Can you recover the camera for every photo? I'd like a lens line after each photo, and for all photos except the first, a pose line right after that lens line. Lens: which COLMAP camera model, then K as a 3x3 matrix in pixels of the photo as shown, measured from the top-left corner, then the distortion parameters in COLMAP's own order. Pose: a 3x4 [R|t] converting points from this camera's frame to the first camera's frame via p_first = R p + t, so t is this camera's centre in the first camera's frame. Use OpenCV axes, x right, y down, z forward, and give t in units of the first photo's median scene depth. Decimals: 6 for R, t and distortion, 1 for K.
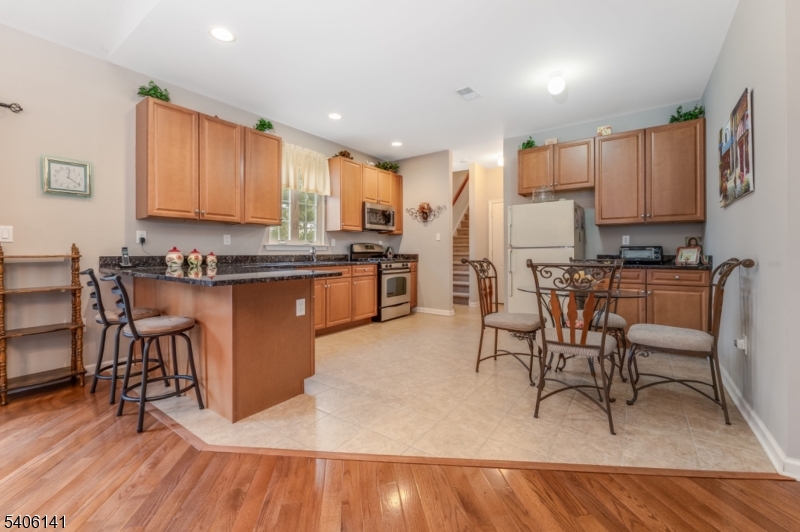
lens RADIAL K [[326.5, 0, 409.4], [0, 326.5, 252.3], [0, 0, 1]] dist [-0.004163, -0.001297]
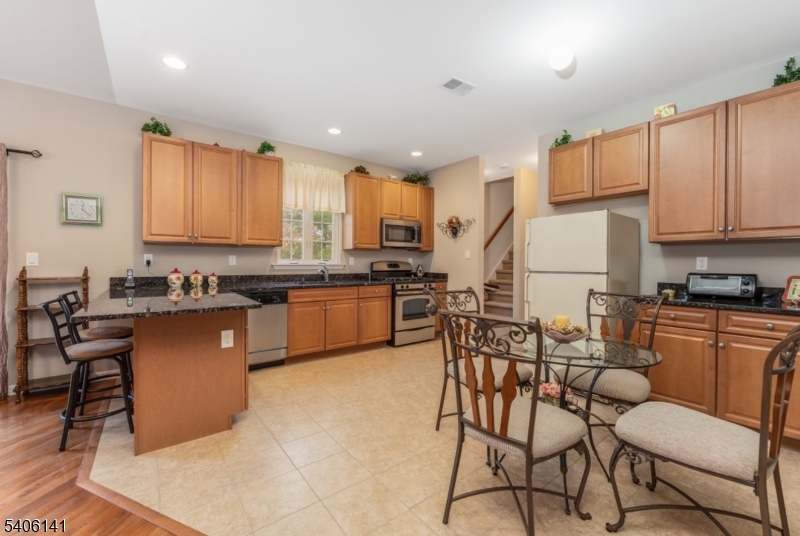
lens RADIAL K [[326.5, 0, 399.5], [0, 326.5, 265.0], [0, 0, 1]] dist [-0.004163, -0.001297]
pose [[0.957197, 0.009884, -0.289268, 0.279176], [-0.008495, 0.999946, 0.006054, -0.037015], [0.289312, -0.003338, 0.957229, 0.161339]]
